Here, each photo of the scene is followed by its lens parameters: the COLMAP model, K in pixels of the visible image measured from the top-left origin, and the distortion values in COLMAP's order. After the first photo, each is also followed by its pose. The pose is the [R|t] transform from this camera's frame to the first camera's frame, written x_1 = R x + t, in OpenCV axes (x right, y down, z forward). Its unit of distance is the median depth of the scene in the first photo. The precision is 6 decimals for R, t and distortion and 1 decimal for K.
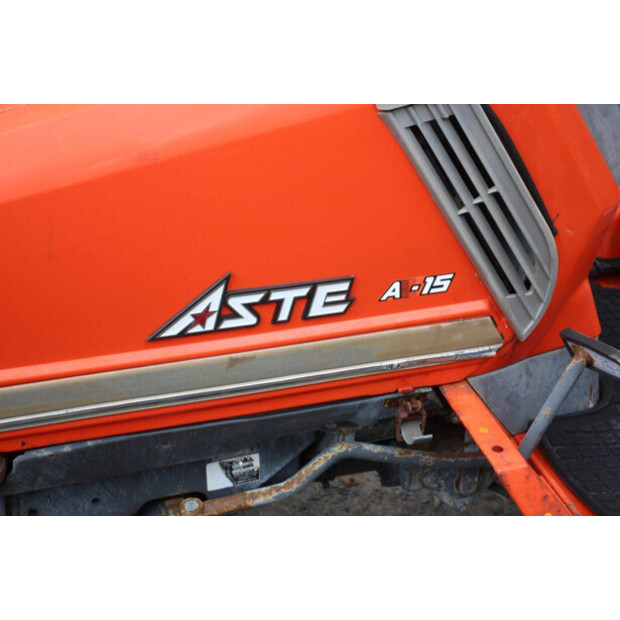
lens RADIAL K [[1454.4, 0, 311.7], [0, 1454.4, 307.1], [0, 0, 1]] dist [0.405467, 0.573277]
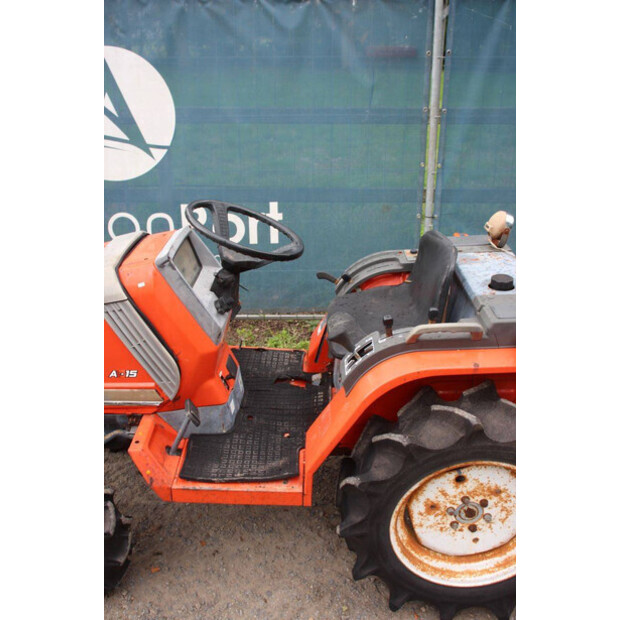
lens RADIAL K [[608.9, 0, 312.8], [0, 608.9, 309.5], [0, 0, 1]] dist [-0.142045, 0.218418]
pose [[0.941829, 0.100507, -0.320713, 0.707932], [-0.126142, 0.990188, -0.060127, -0.103538], [0.311523, 0.097084, 0.945266, 0.096221]]
